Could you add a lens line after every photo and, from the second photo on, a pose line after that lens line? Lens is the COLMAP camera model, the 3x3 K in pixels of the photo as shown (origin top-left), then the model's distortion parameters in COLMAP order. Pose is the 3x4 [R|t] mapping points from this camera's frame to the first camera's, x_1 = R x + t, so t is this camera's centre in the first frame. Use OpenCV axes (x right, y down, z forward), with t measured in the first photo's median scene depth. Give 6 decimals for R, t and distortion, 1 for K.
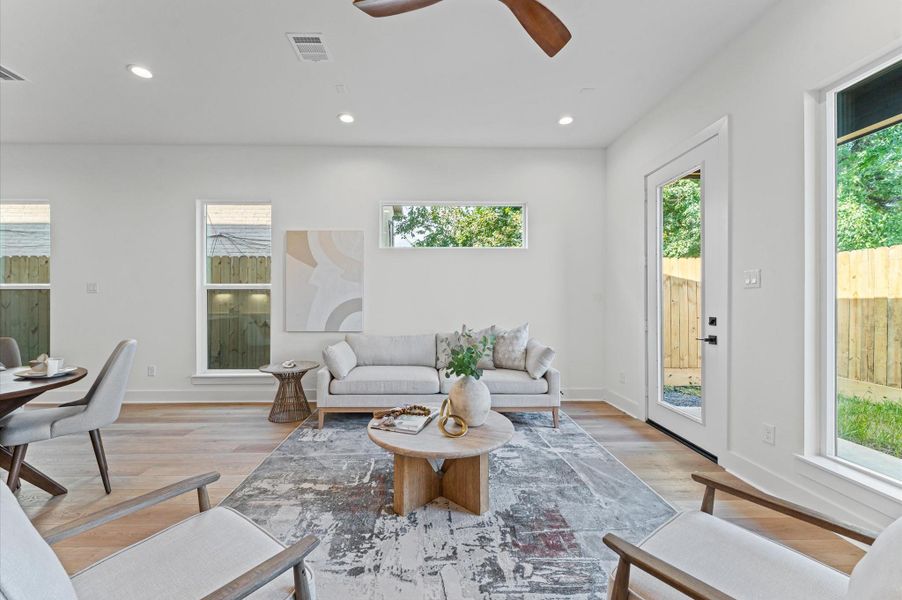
lens RADIAL K [[358.3, 0, 448.8], [0, 358.3, 299.2], [0, 0, 1]] dist [-0.001099, -0.000608]
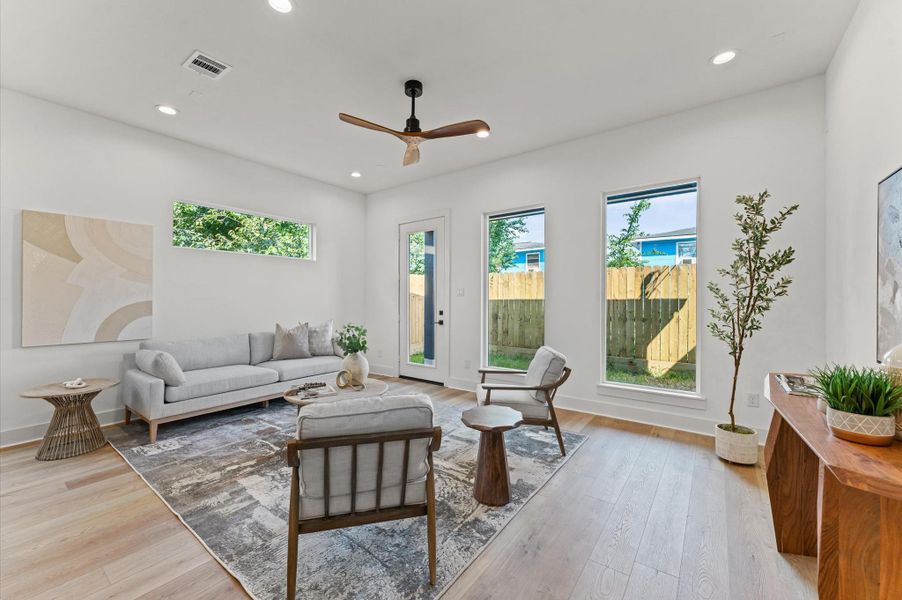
lens RADIAL K [[358.3, 0, 448.8], [0, 358.3, 299.5], [0, 0, 1]] dist [-0.001099, -0.000608]
pose [[0.612142, -0.002594, 0.790744, -0.618881], [-0.000866, 0.999992, 0.003951, -0.013849], [-0.790747, -0.003103, 0.612135, -0.169252]]
